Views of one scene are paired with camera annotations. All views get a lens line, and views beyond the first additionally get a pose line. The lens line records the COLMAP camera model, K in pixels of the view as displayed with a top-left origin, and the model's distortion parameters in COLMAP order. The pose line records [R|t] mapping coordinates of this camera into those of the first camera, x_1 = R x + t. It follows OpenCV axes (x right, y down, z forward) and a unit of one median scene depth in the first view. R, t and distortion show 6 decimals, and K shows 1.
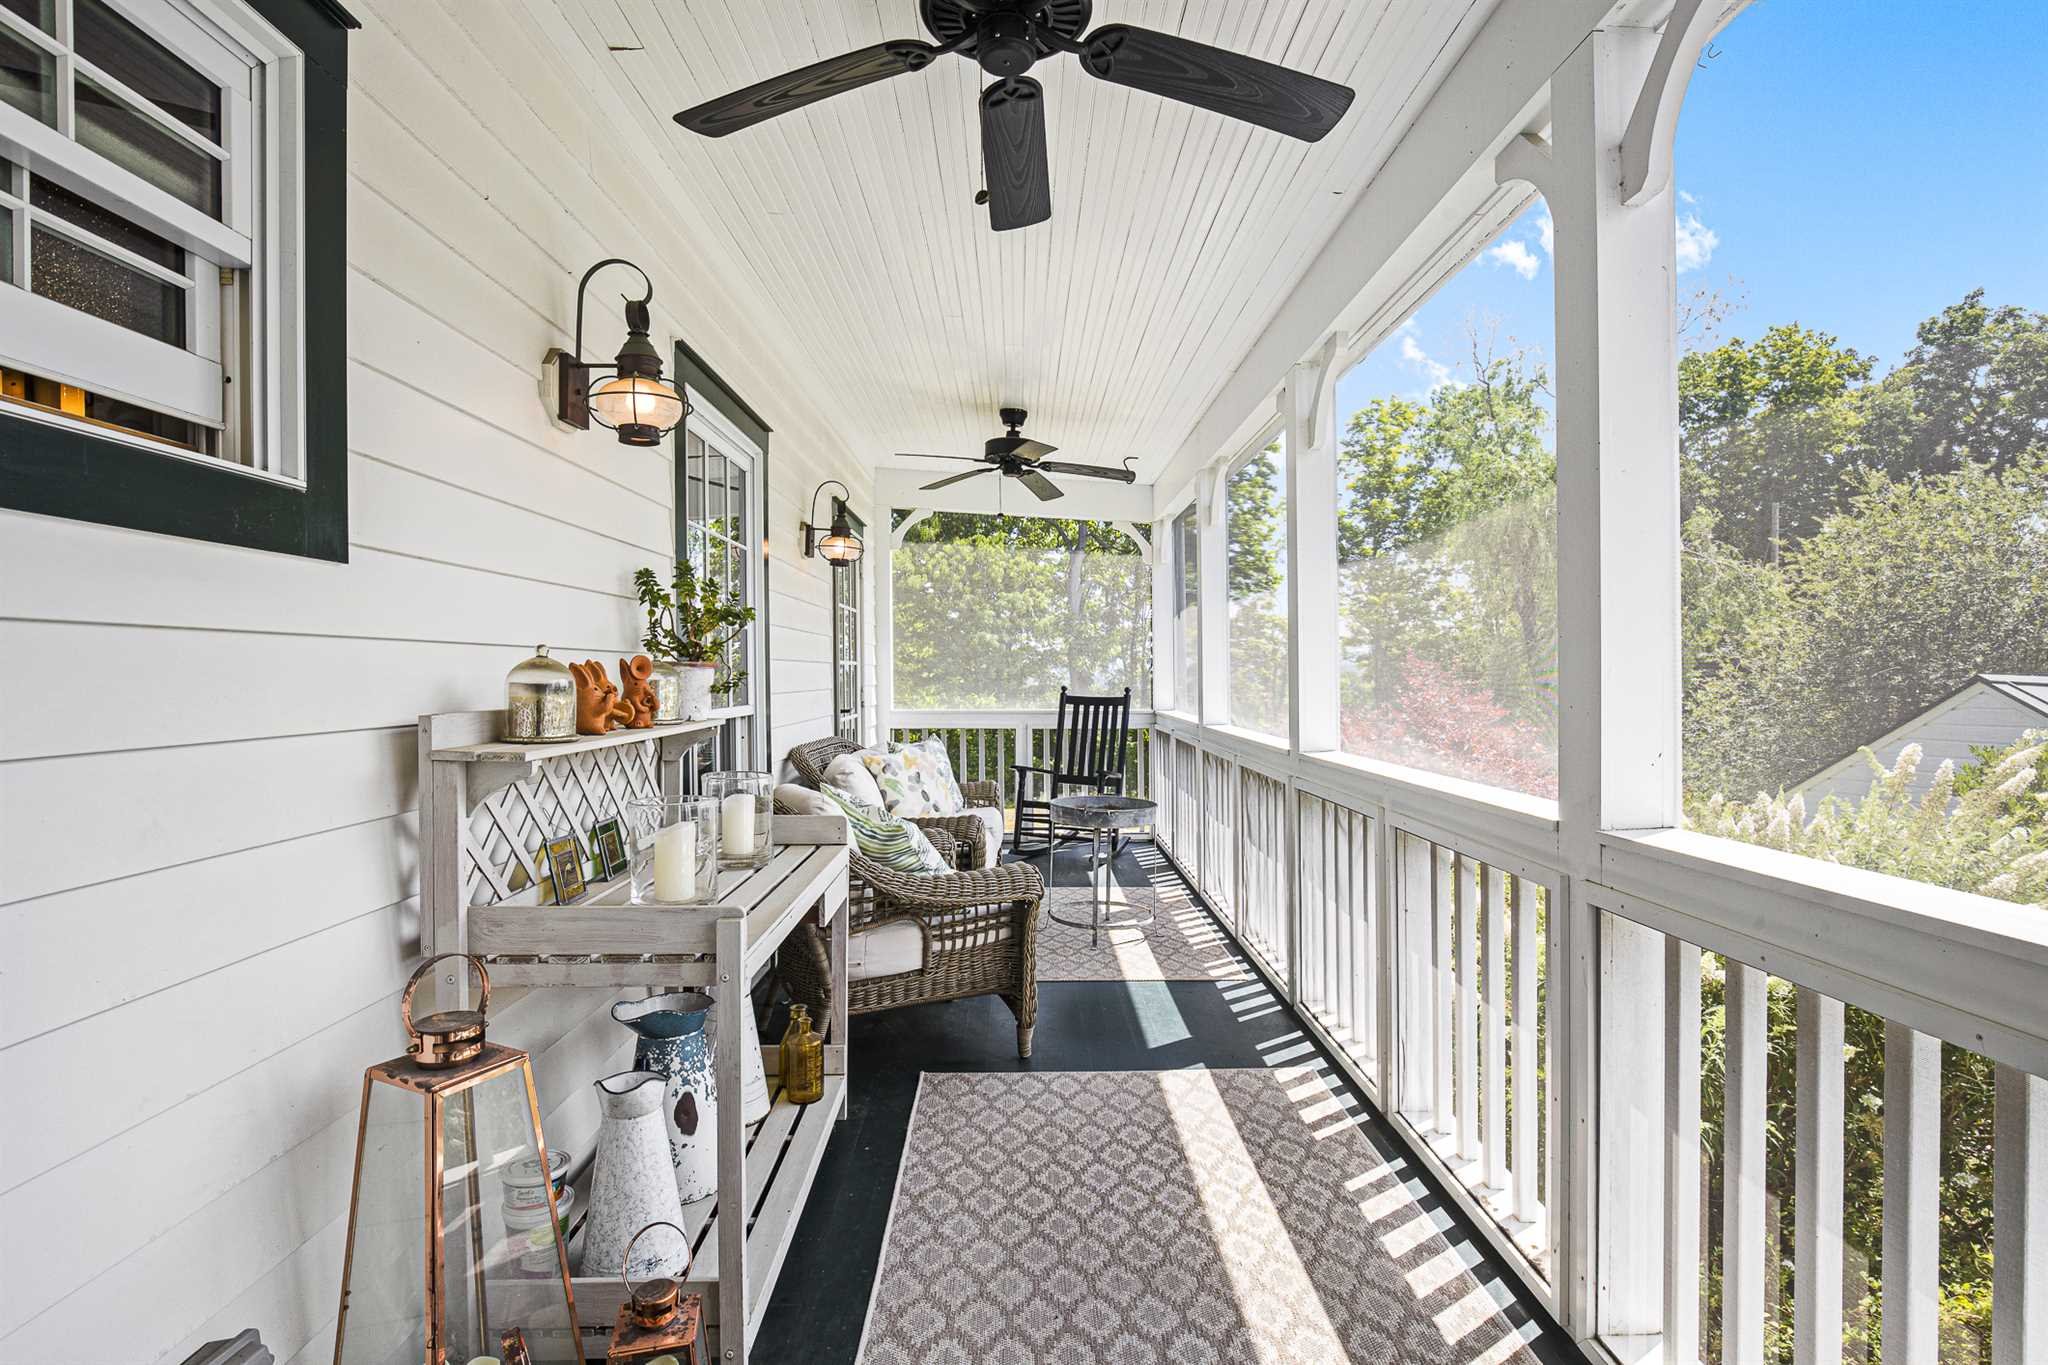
lens RADIAL K [[956.1, 0, 1037.2], [0, 956.1, 696.4], [0, 0, 1]] dist [0.000502, 0.000077]
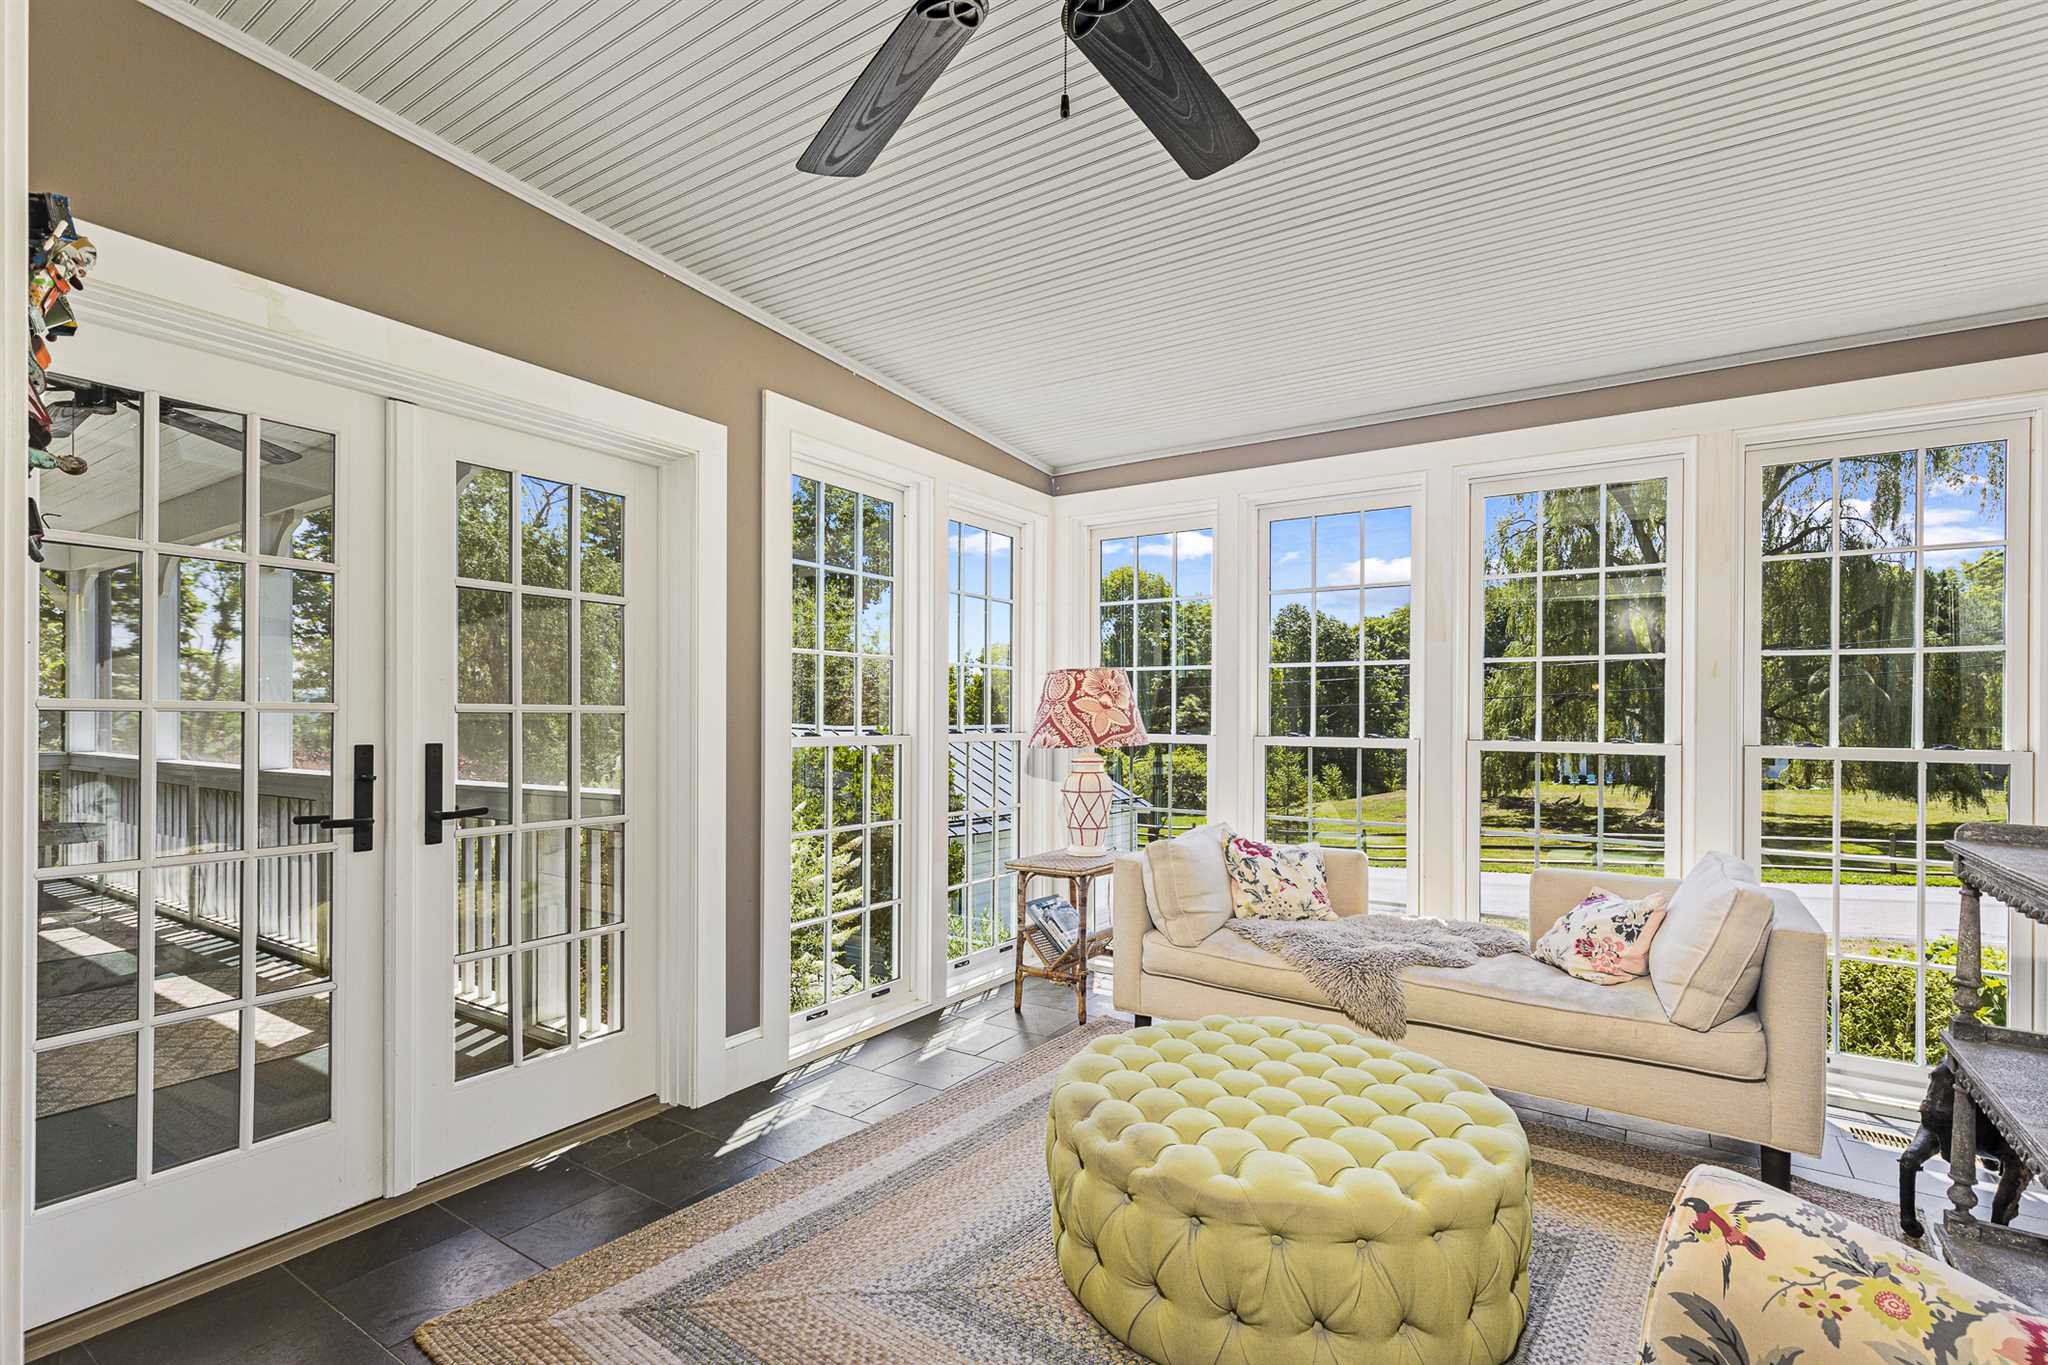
lens RADIAL K [[956.1, 0, 1037.2], [0, 956.1, 696.4], [0, 0, 1]] dist [0.000502, 0.000077]
pose [[0.563199, 0.026957, 0.825881, -0.038586], [0.015009, 0.998969, -0.042842, 0.003603], [-0.826185, 0.036524, 0.562214, -0.117670]]
